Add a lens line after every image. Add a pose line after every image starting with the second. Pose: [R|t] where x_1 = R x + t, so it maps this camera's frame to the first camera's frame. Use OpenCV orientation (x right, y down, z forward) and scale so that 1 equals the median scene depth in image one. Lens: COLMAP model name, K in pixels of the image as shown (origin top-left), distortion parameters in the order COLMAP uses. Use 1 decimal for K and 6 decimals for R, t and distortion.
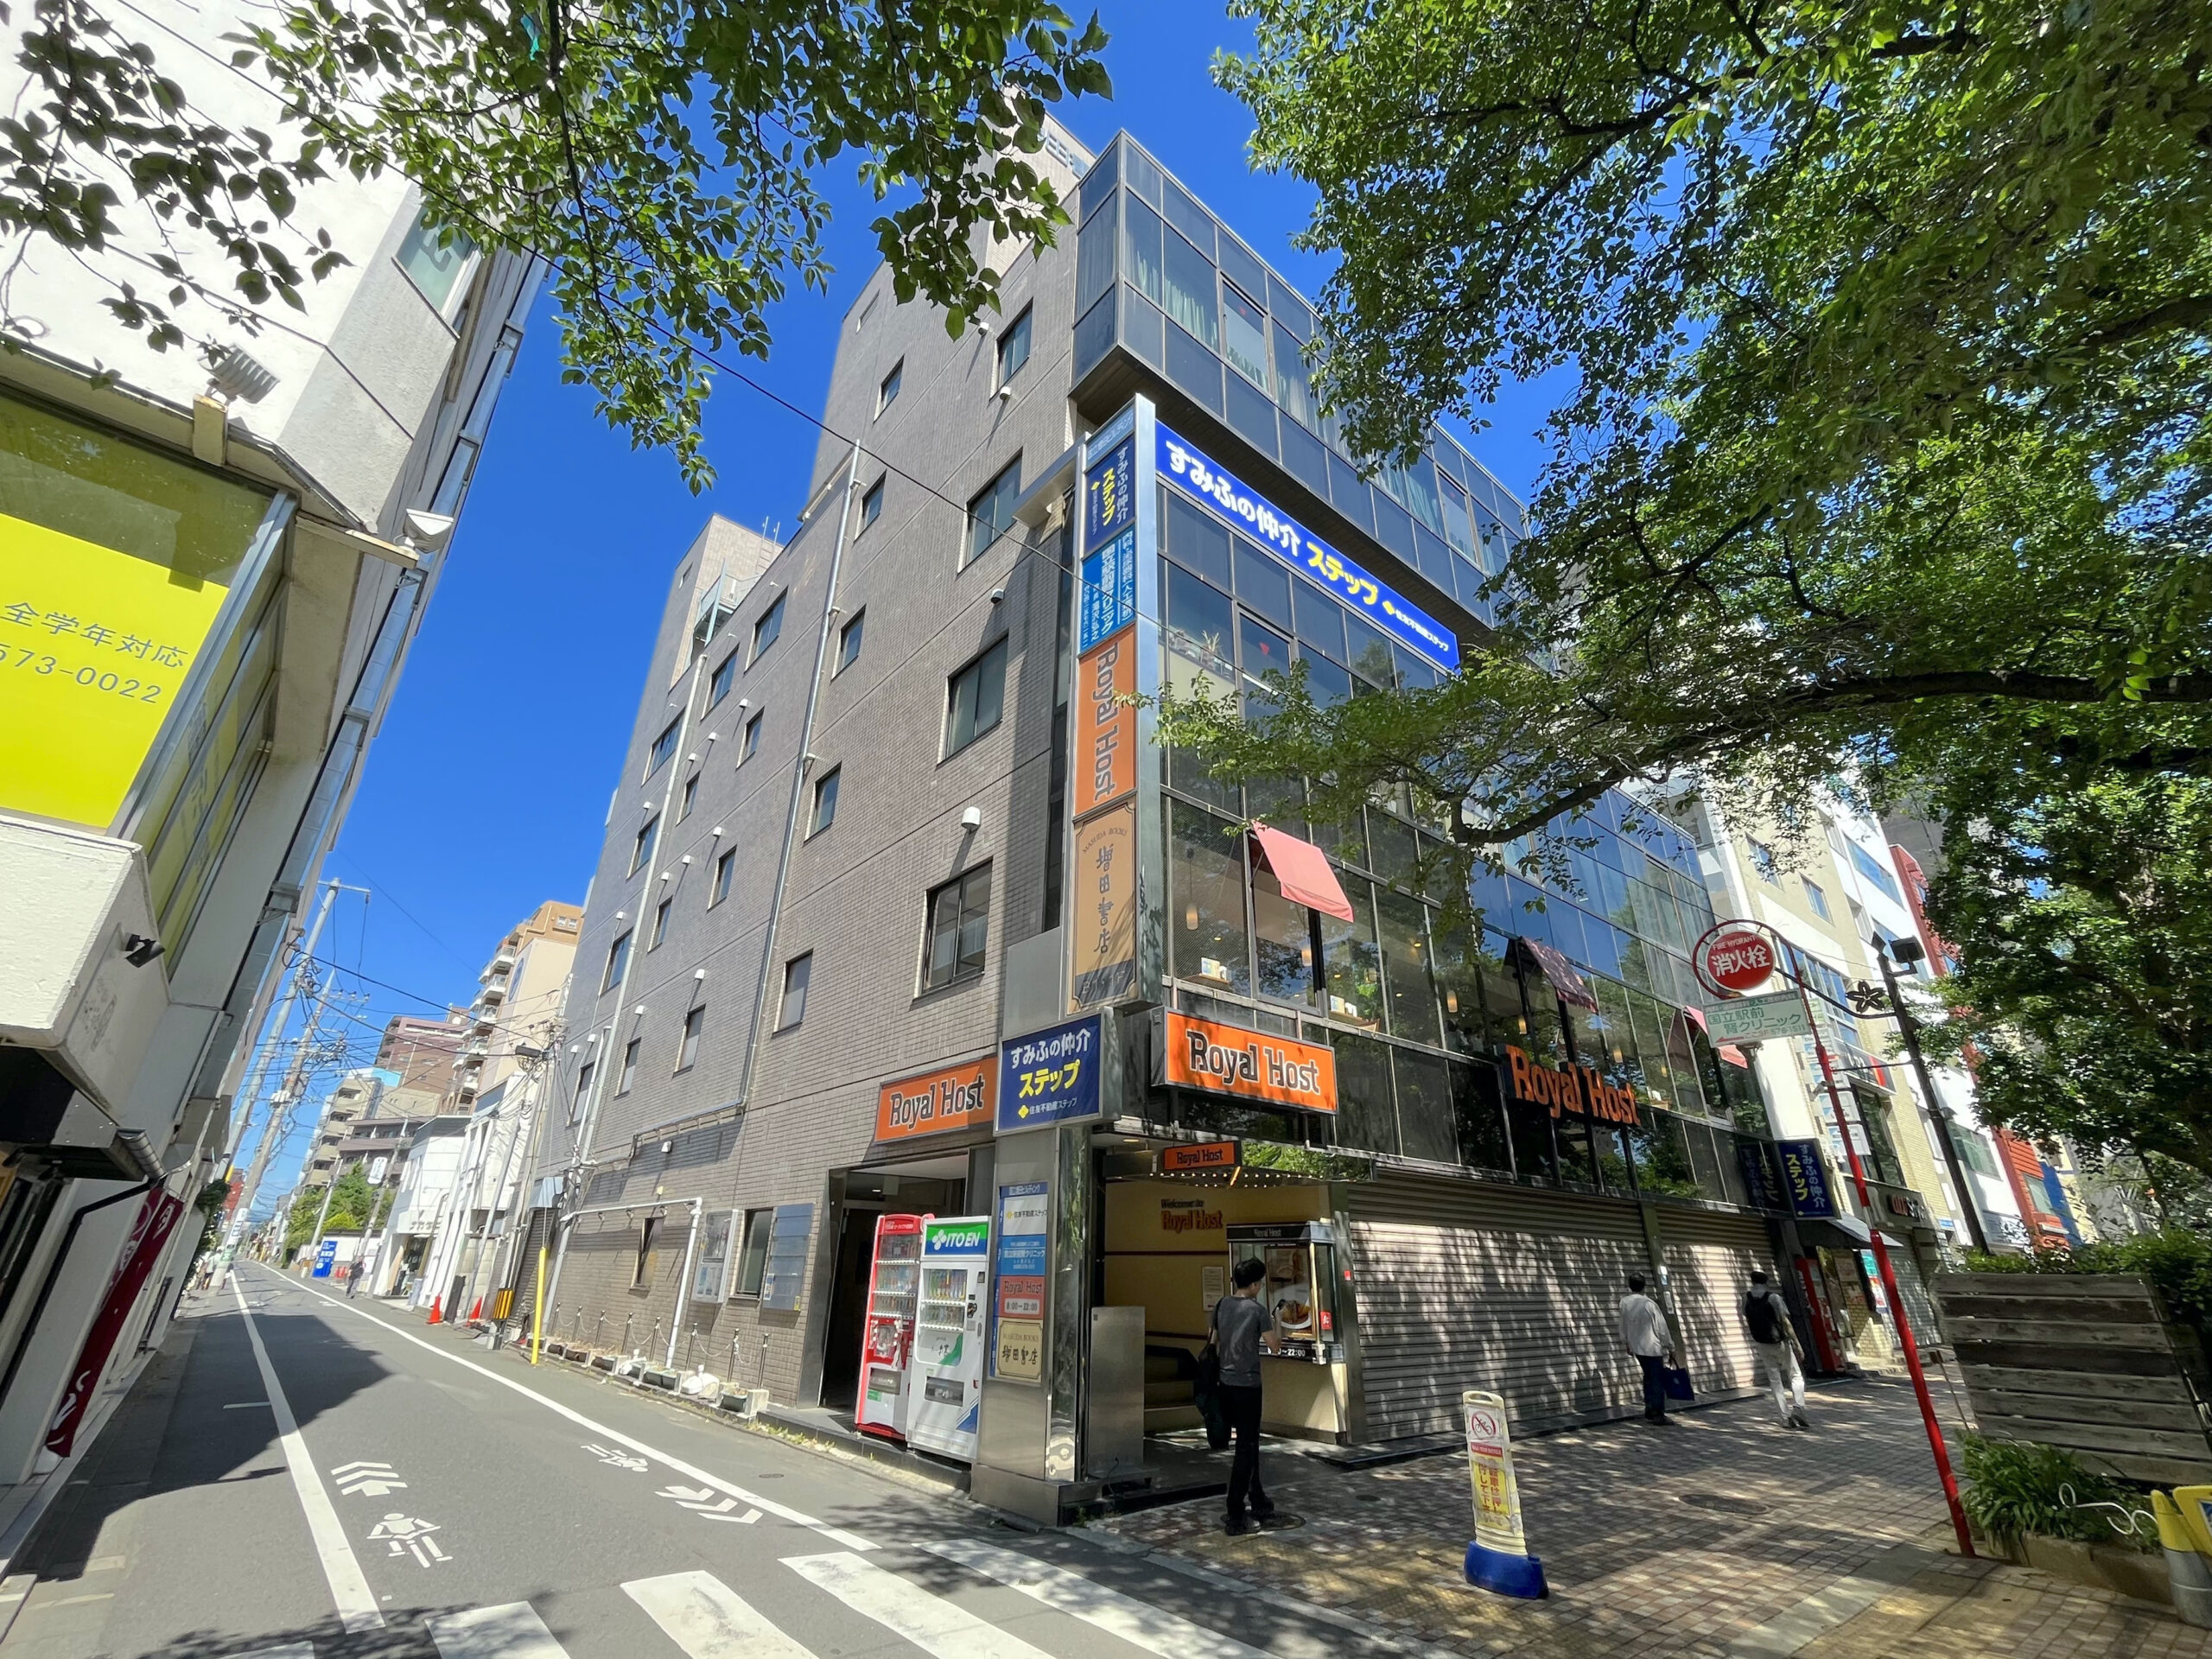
lens RADIAL K [[956.8, 0, 1106.0], [0, 956.8, 829.5], [0, 0, 1]] dist [-0.002321, -0.000304]
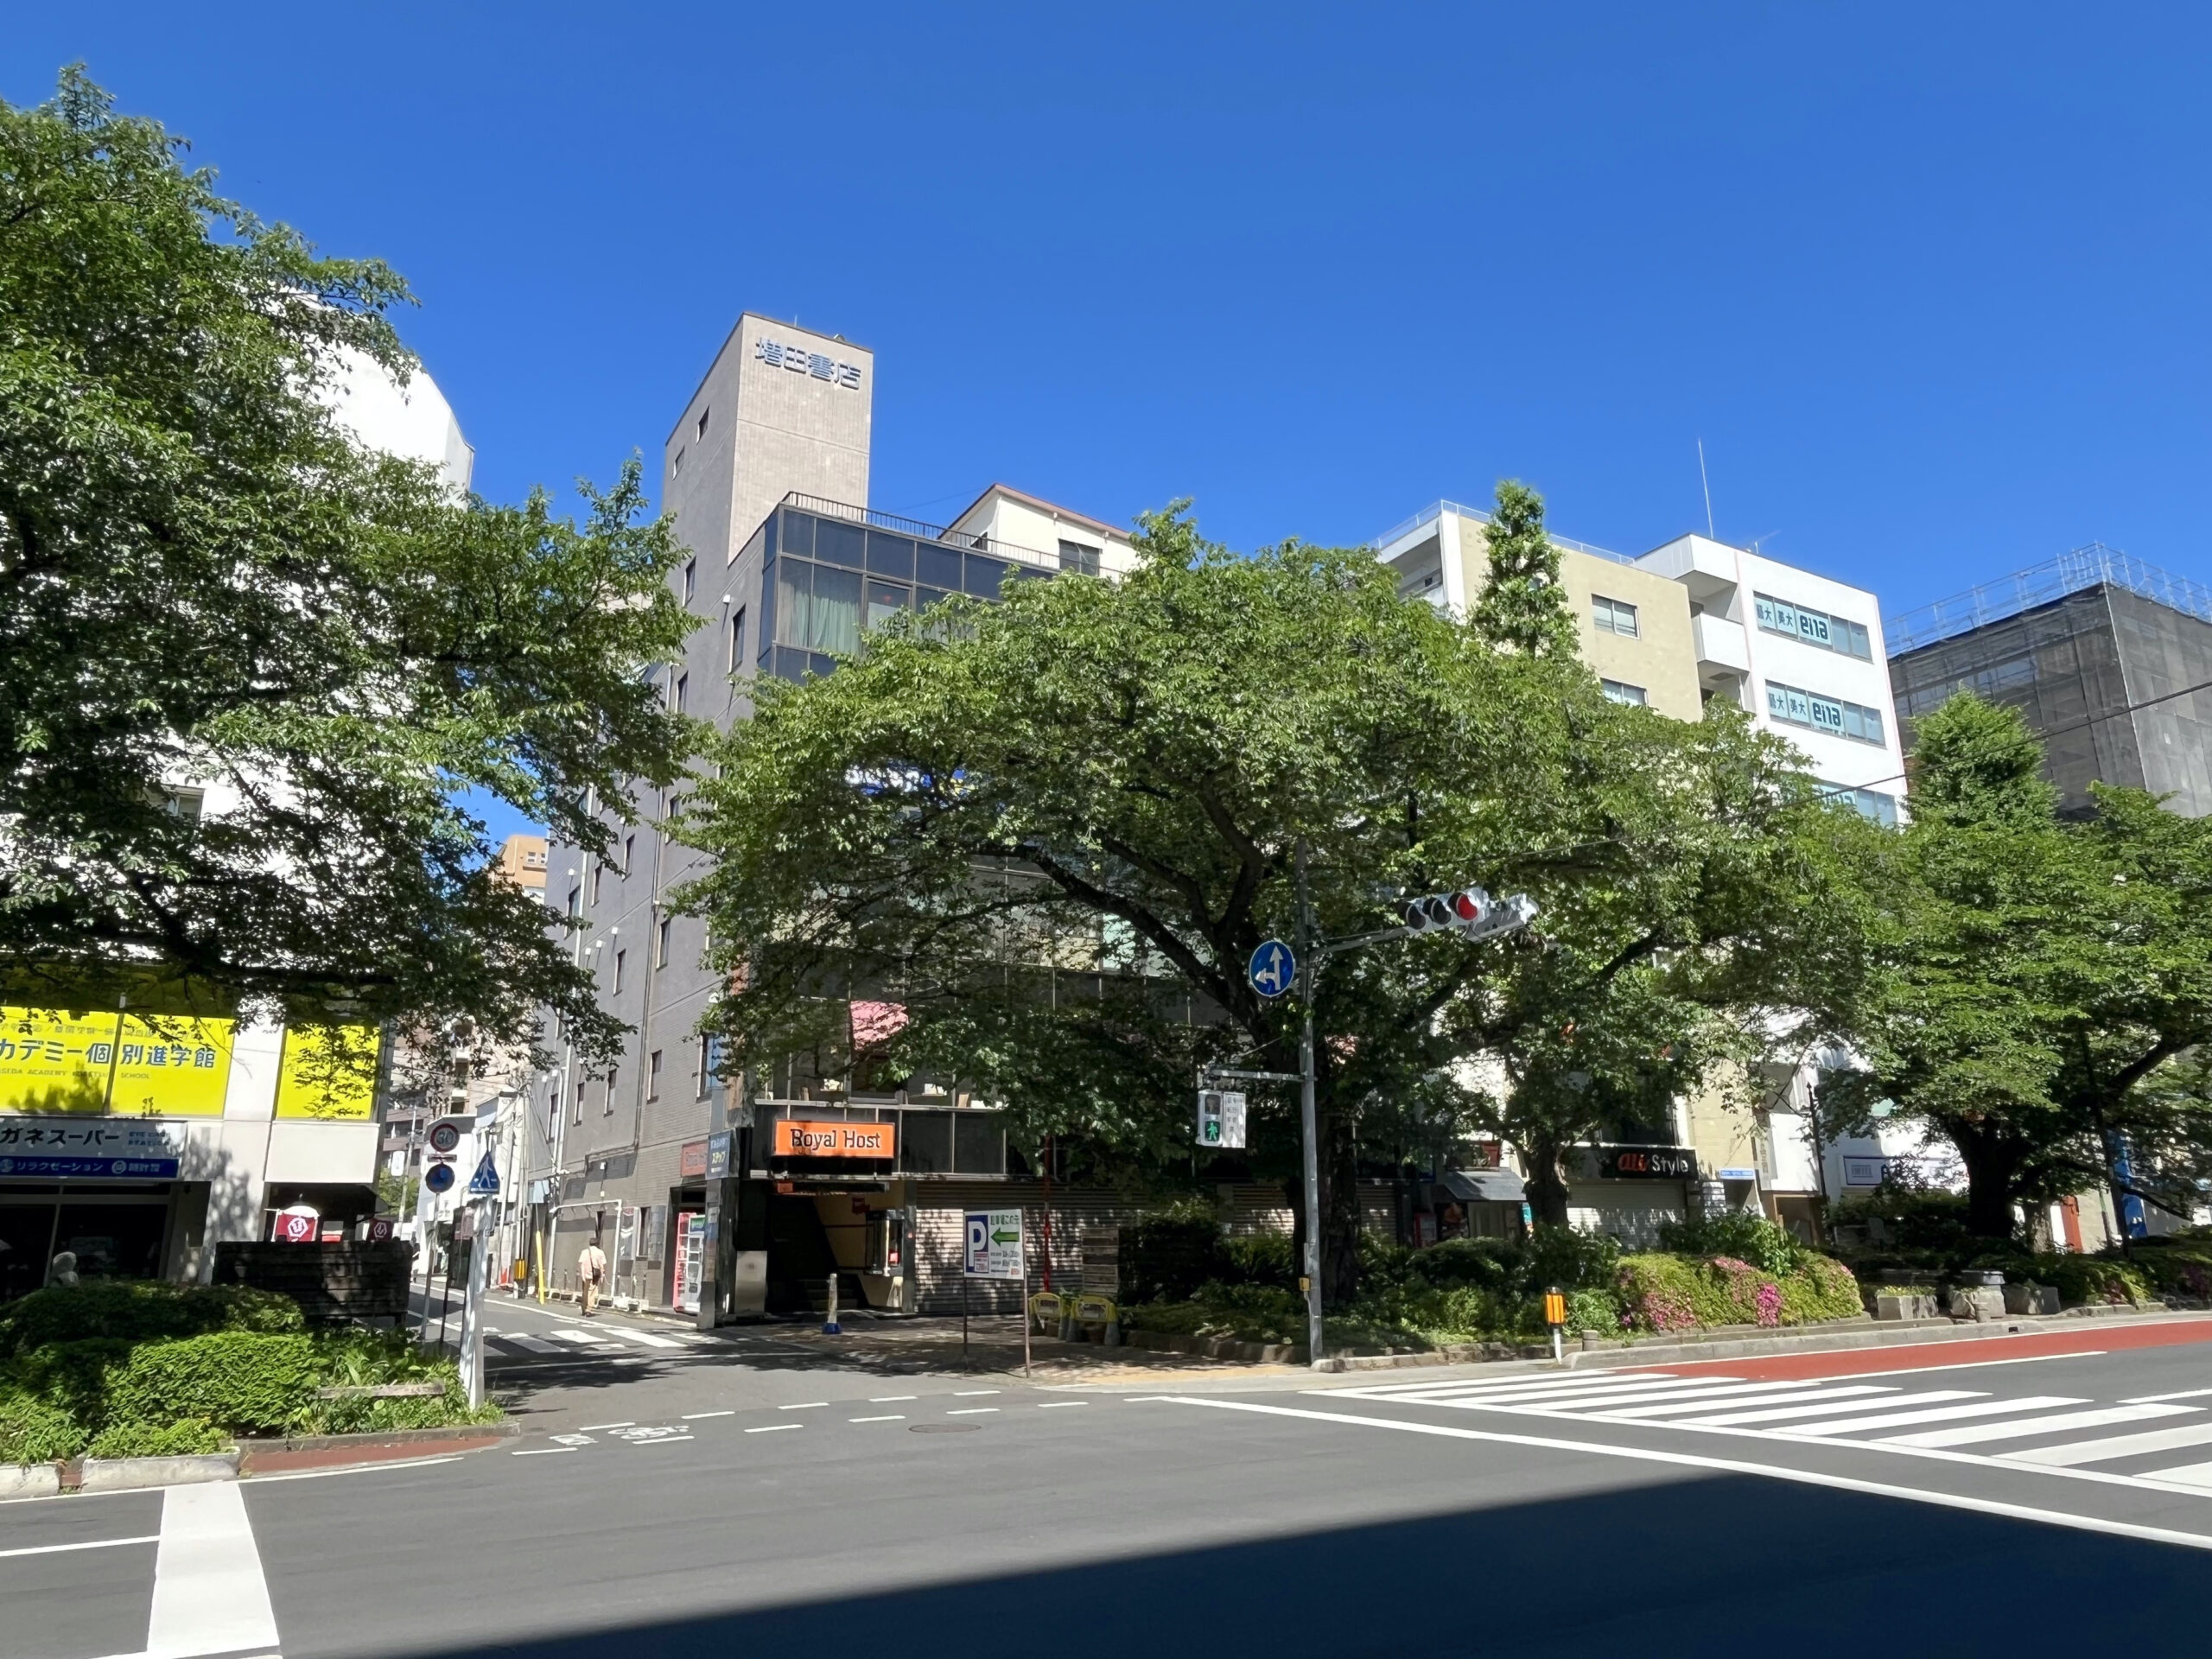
lens RADIAL K [[1464.4, 0, 1106.0], [0, 1464.4, 829.5], [0, 0, 1]] dist [0.002589, 0.000820]
pose [[0.986267, -0.071893, -0.148690, 0.894047], [0.095232, 0.983103, 0.156334, -0.602319], [0.134939, -0.168347, 0.976448, -1.340185]]
